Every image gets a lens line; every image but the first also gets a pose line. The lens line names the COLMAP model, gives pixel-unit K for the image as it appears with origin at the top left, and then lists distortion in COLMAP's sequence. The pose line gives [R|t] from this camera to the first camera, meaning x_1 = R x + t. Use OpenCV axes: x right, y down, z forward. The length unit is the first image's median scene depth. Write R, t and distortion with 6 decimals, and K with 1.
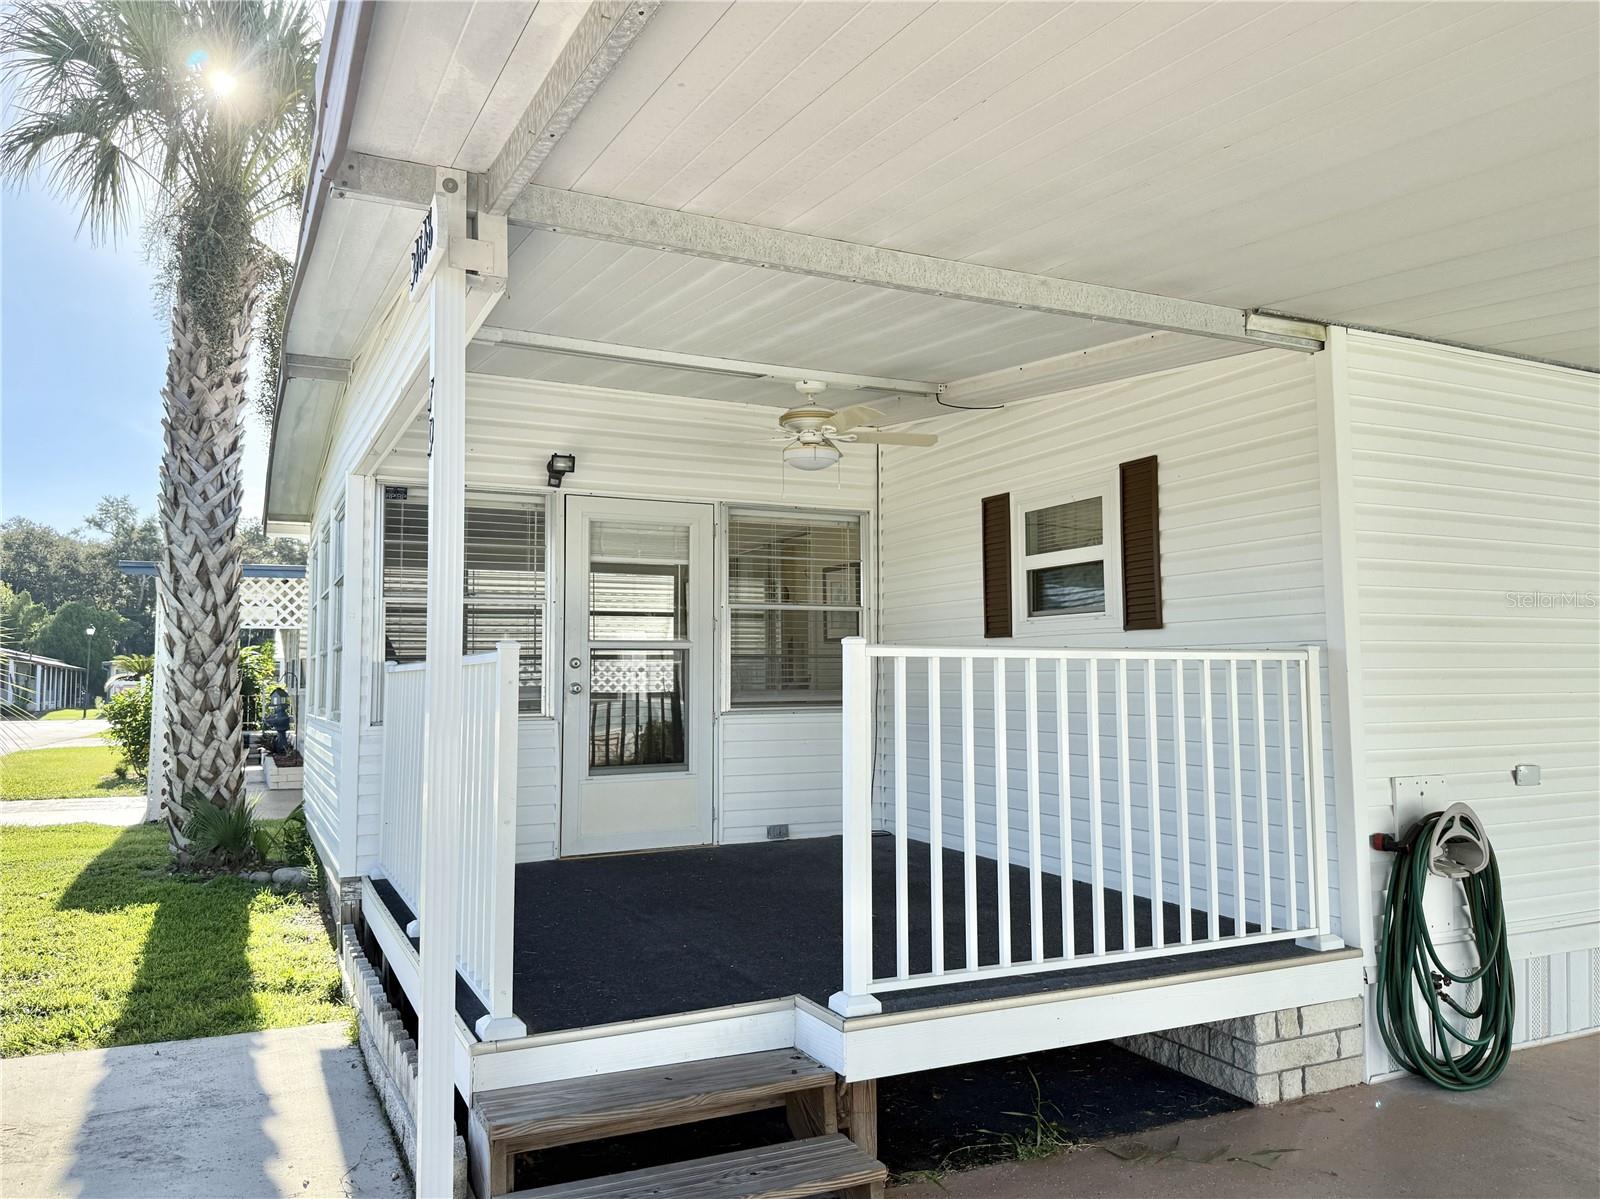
lens RADIAL K [[1137.8, 0, 796.1], [0, 1137.8, 597.4], [0, 0, 1]] dist [0.029401, -0.031264]
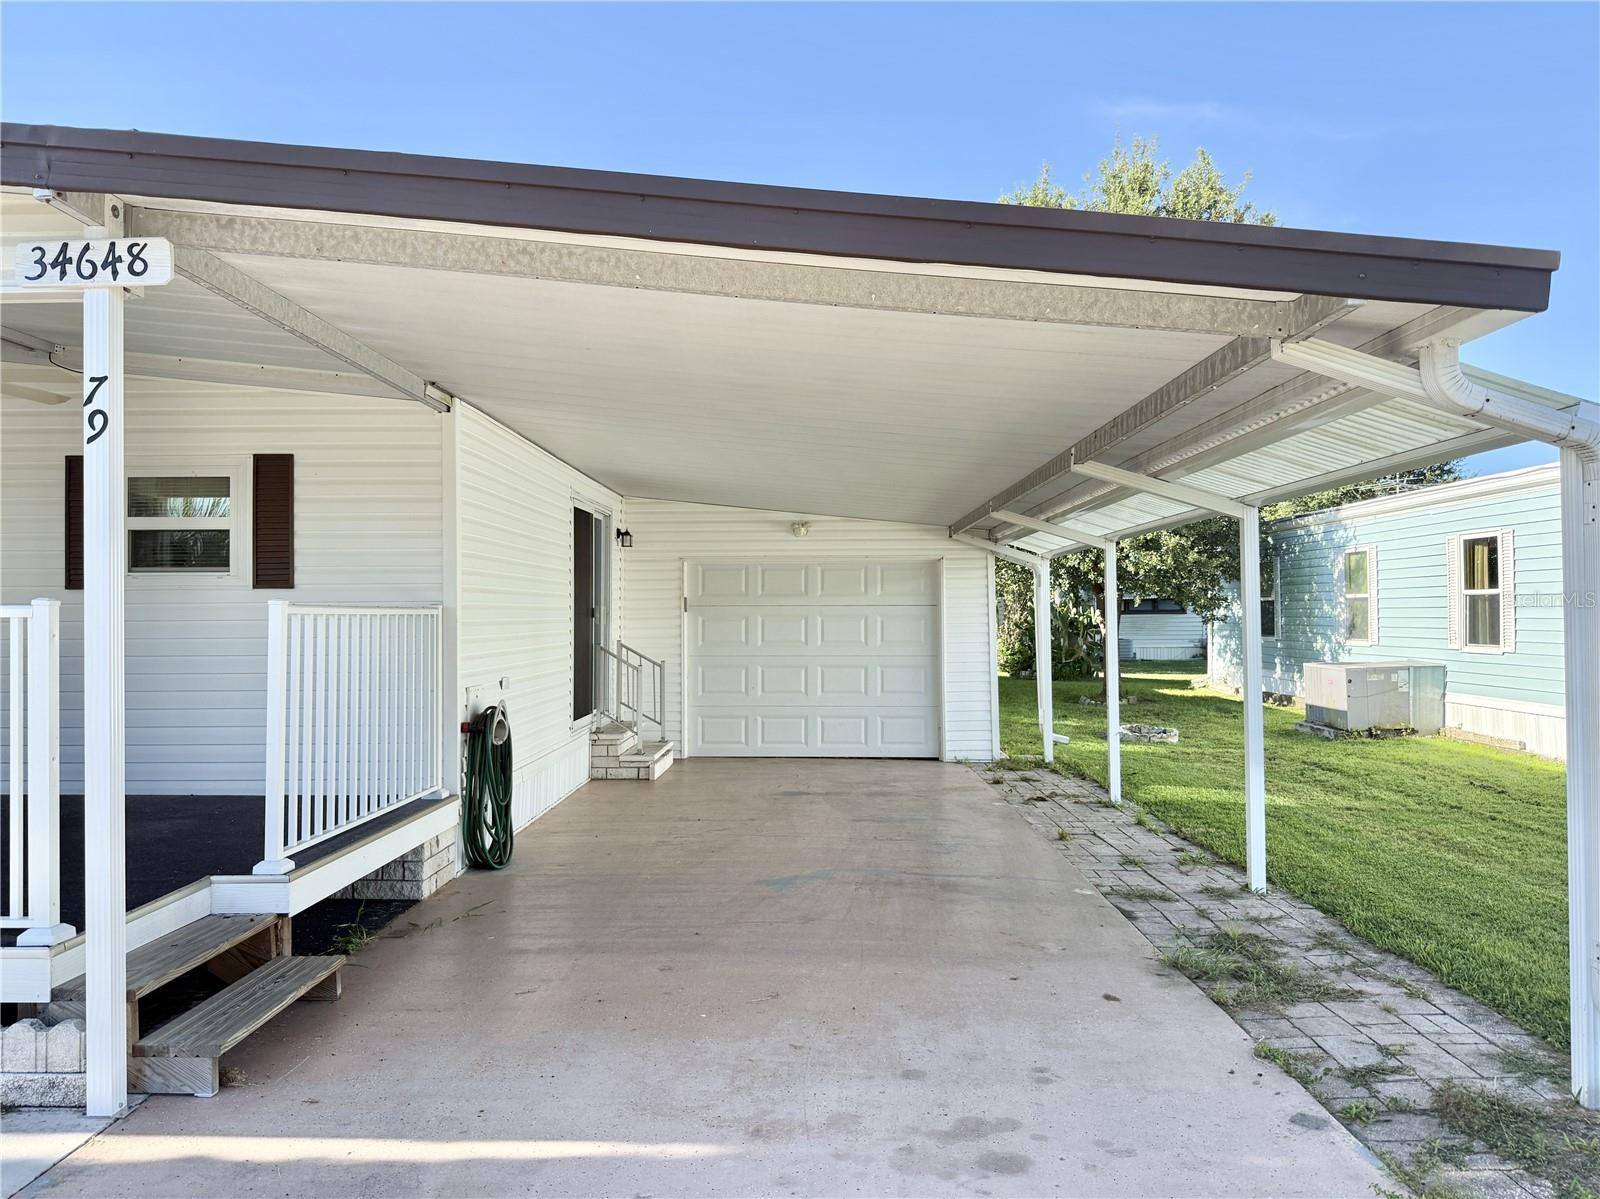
lens RADIAL K [[1137.8, 0, 798.7], [0, 1137.8, 598.7], [0, 0, 1]] dist [0.029401, -0.031264]
pose [[0.447361, 0.015945, 0.894212, -0.706255], [-0.060163, 0.998113, 0.012302, -0.014182], [-0.892328, -0.059302, 0.447476, -0.119184]]
